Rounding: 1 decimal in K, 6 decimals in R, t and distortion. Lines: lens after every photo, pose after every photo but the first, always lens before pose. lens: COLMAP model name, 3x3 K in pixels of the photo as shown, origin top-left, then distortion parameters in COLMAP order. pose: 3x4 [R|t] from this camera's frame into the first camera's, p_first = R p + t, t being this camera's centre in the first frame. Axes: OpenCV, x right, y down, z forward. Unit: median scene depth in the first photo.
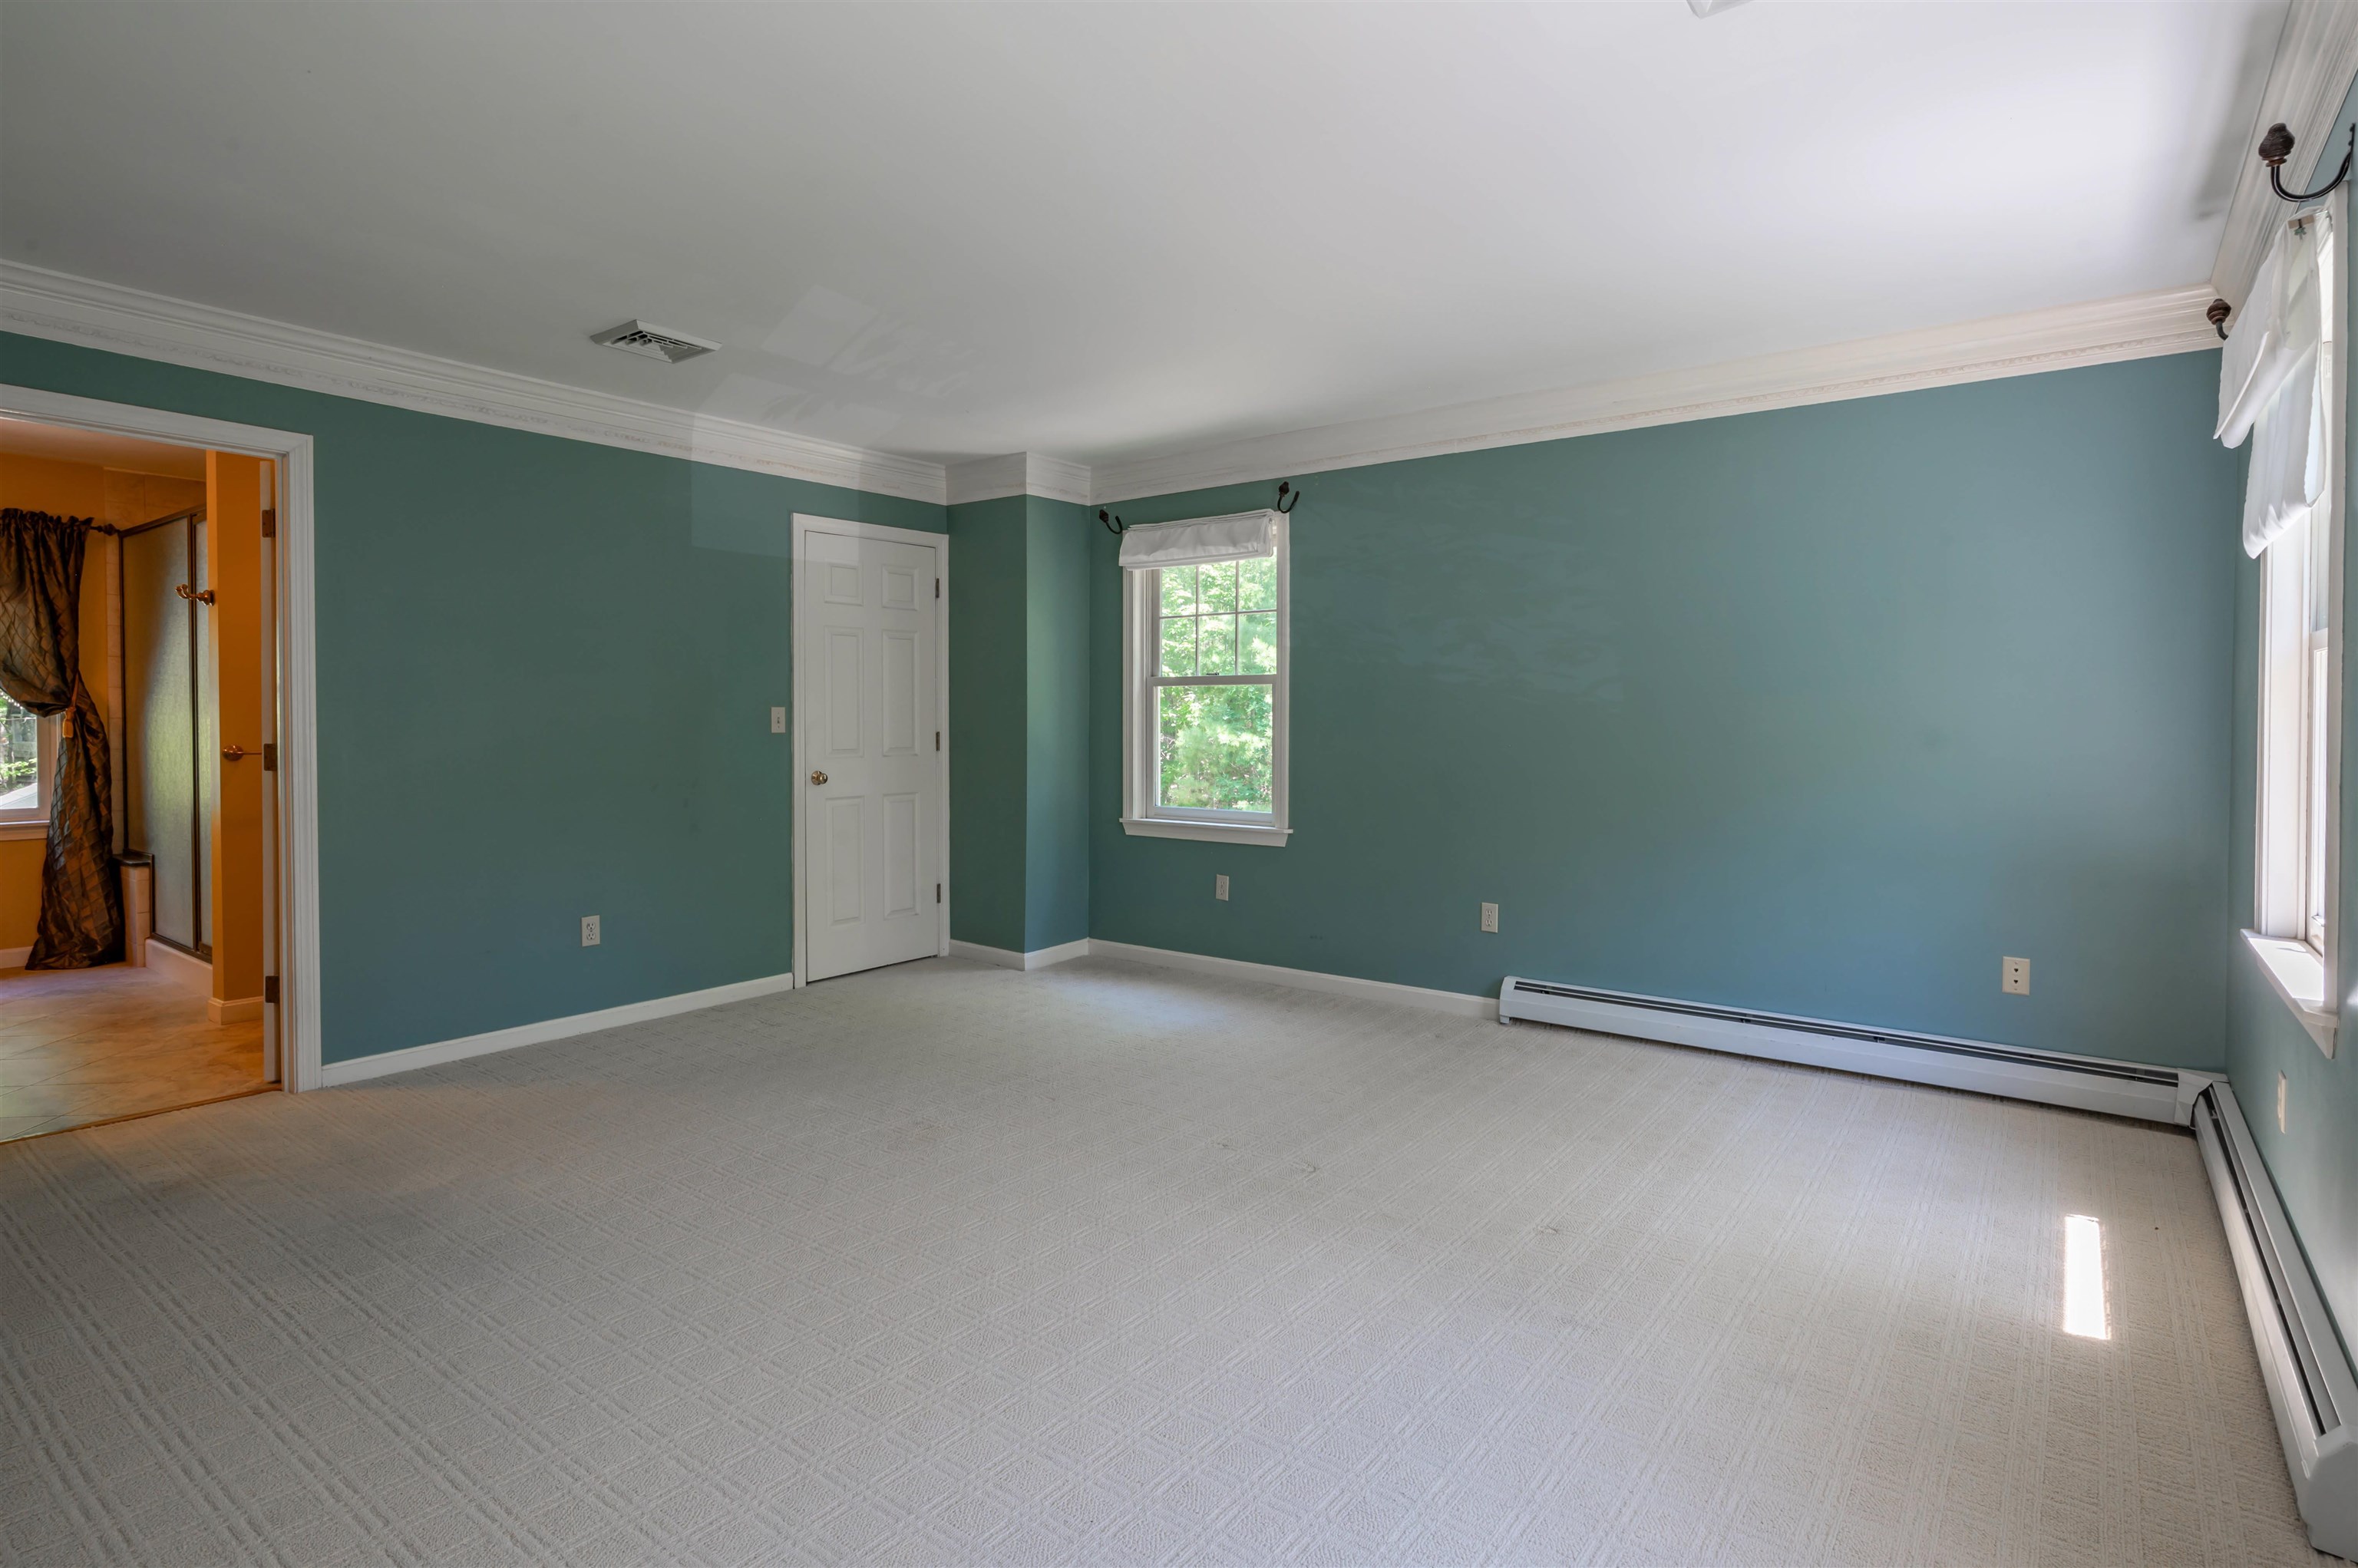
lens RADIAL K [[1143.9, 0, 1178.5], [0, 1143.9, 760.7], [0, 0, 1]] dist [-0.004447, 0.002436]
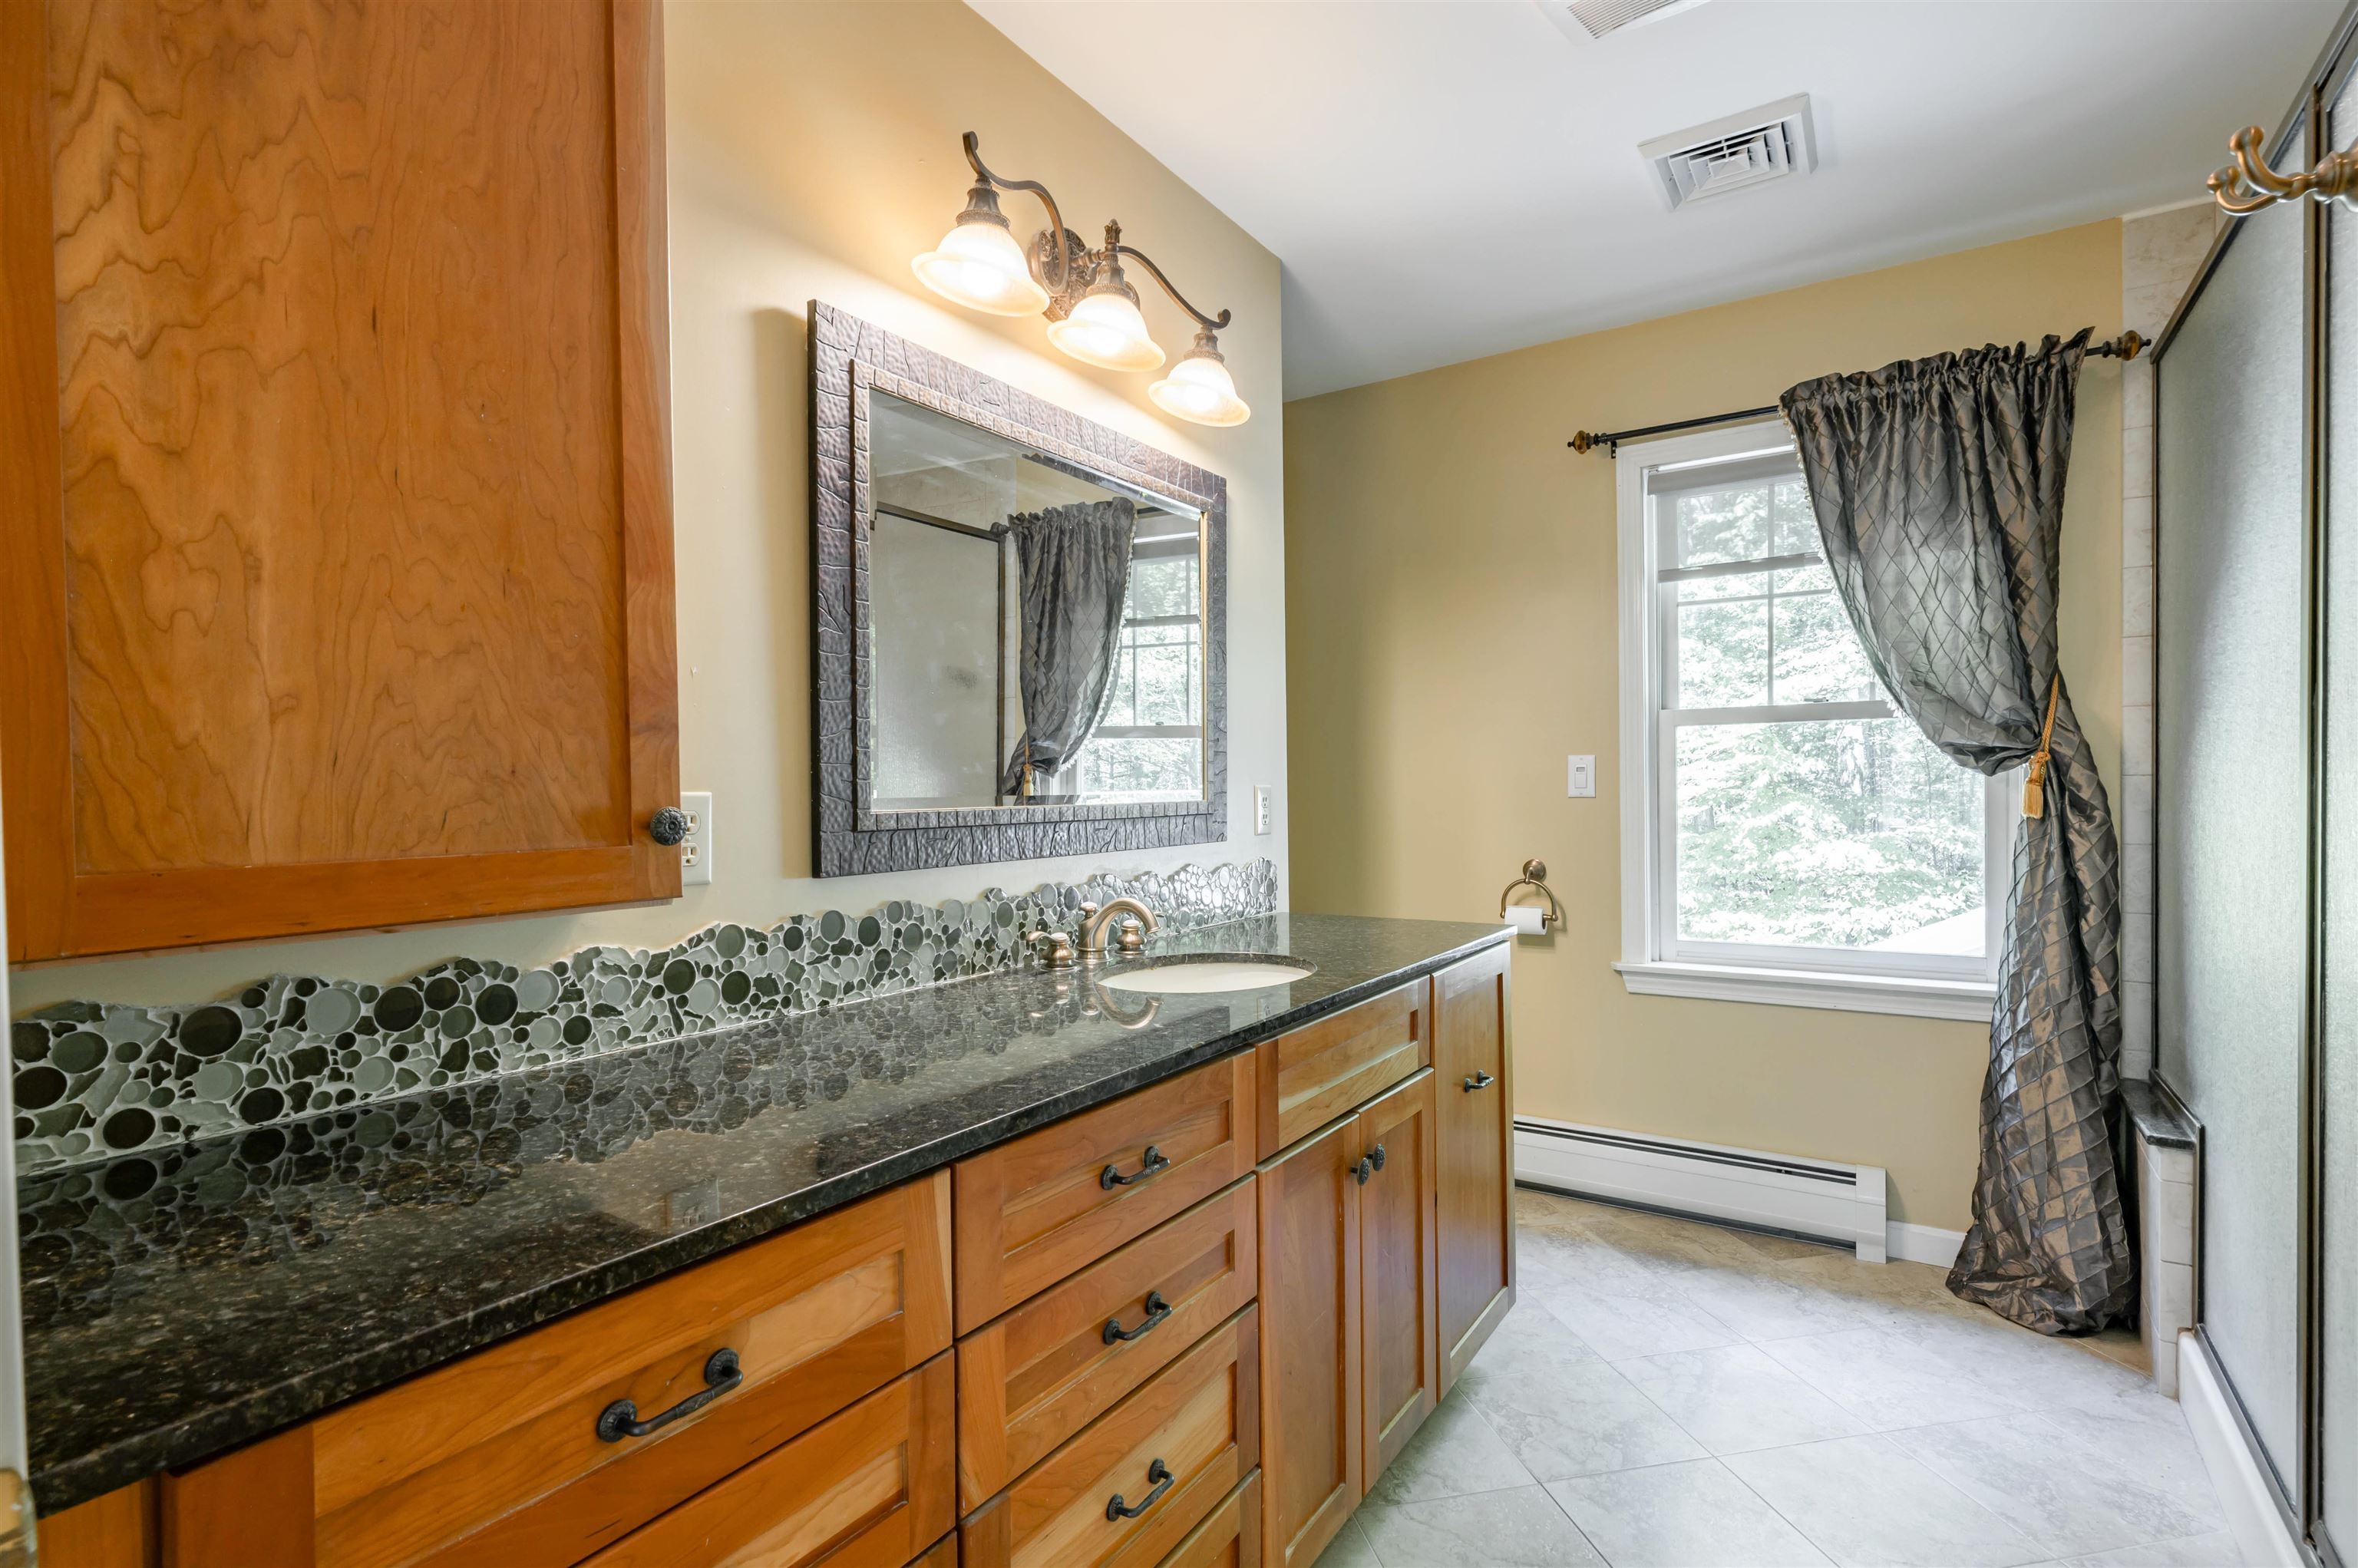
lens RADIAL K [[1143.9, 0, 1135.7], [0, 1143.9, 788.4], [0, 0, 1]] dist [-0.004447, 0.002436]
pose [[0.037414, -0.000771, -0.999300, -0.523218], [-0.025037, 0.999685, -0.001709, -0.022675], [0.998986, 0.025083, 0.037383, 0.619566]]
